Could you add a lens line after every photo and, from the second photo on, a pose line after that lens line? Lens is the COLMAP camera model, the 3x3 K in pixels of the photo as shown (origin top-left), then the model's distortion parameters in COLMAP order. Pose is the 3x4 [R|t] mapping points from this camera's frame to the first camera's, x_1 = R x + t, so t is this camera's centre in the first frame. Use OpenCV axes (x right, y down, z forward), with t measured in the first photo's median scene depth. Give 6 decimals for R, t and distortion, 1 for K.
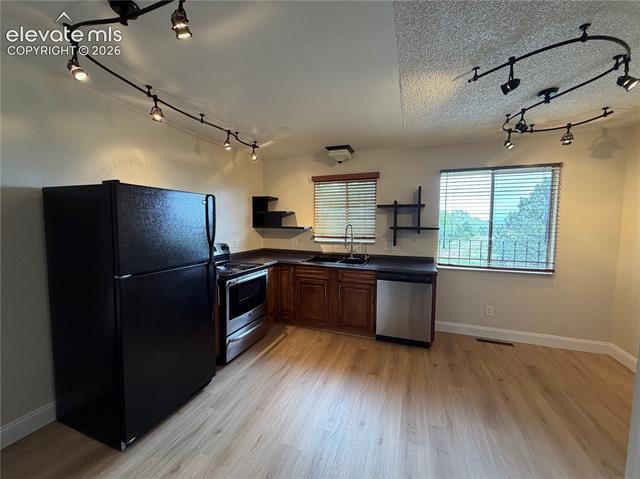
lens RADIAL K [[254.6, 0, 318.4], [0, 254.6, 240.8], [0, 0, 1]] dist [0.000644, -0.000096]
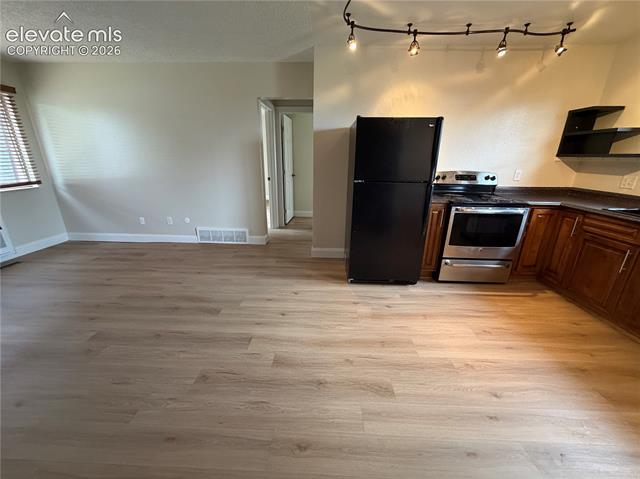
lens RADIAL K [[254.6, 0, 318.4], [0, 254.6, 240.8], [0, 0, 1]] dist [0.000644, -0.000096]
pose [[0.314631, 0.291526, -0.903338, 0.339266], [-0.073258, 0.956289, 0.283099, 0.030363], [0.946383, -0.022895, 0.322235, 0.119066]]
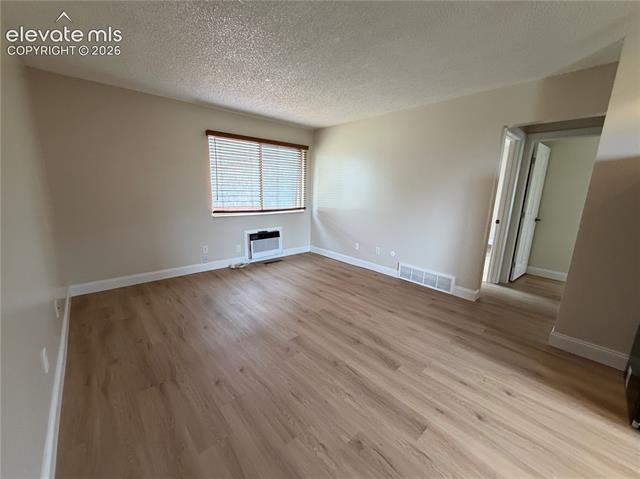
lens RADIAL K [[254.6, 0, 318.4], [0, 254.6, 240.8], [0, 0, 1]] dist [0.000644, -0.000096]
pose [[-0.460256, 0.160081, -0.873234, 0.247530], [-0.092197, 0.969672, 0.226354, 0.020462], [0.882986, 0.184690, -0.431538, 0.123058]]
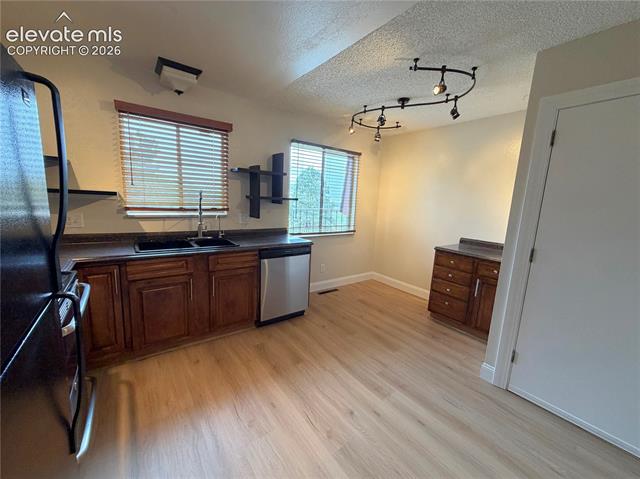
lens RADIAL K [[254.6, 0, 318.4], [0, 254.6, 240.8], [0, 0, 1]] dist [0.000644, -0.000096]
pose [[0.543163, -0.120097, 0.830994, -0.340194], [0.013719, 0.990855, 0.134233, -0.018776], [-0.839515, -0.061511, 0.539843, 0.367655]]
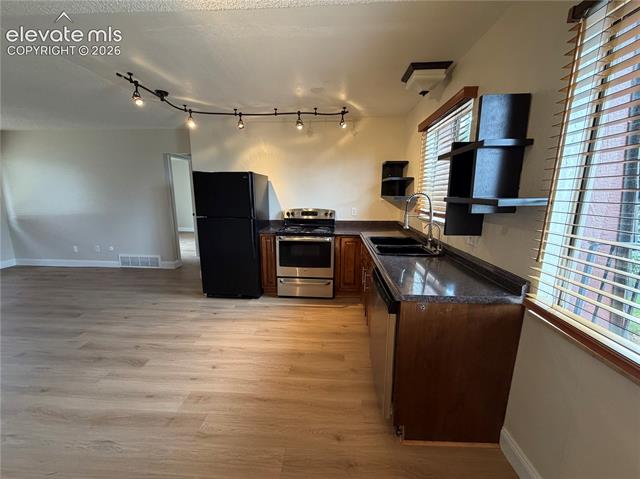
lens RADIAL K [[254.6, 0, 318.4], [0, 254.6, 240.8], [0, 0, 1]] dist [0.000644, -0.000096]
pose [[0.287812, 0.172196, -0.942079, 0.745346], [-0.068437, 0.984886, 0.159112, -0.033715], [0.955239, 0.018679, 0.295246, 0.633971]]
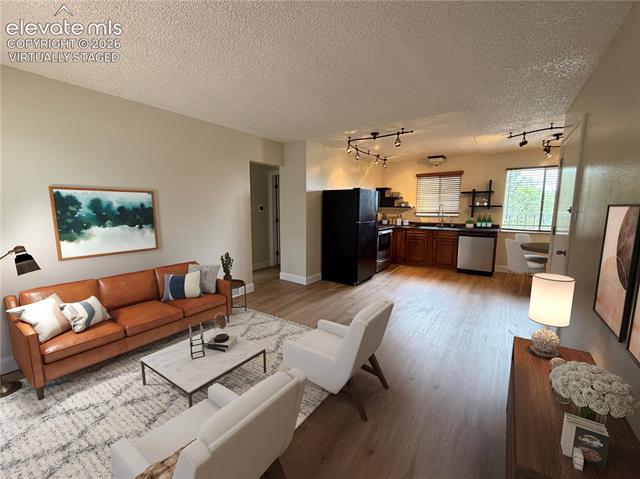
lens RADIAL K [[263.9, 0, 320.0], [0, 263.9, 239.5], [0, 0, 1]] dist [0.001240, 0.000017]
pose [[0.964755, 0.025200, -0.261941, -0.196230], [-0.011006, 0.998397, 0.055512, 0.081800], [0.262921, -0.050673, 0.963486, -0.911706]]
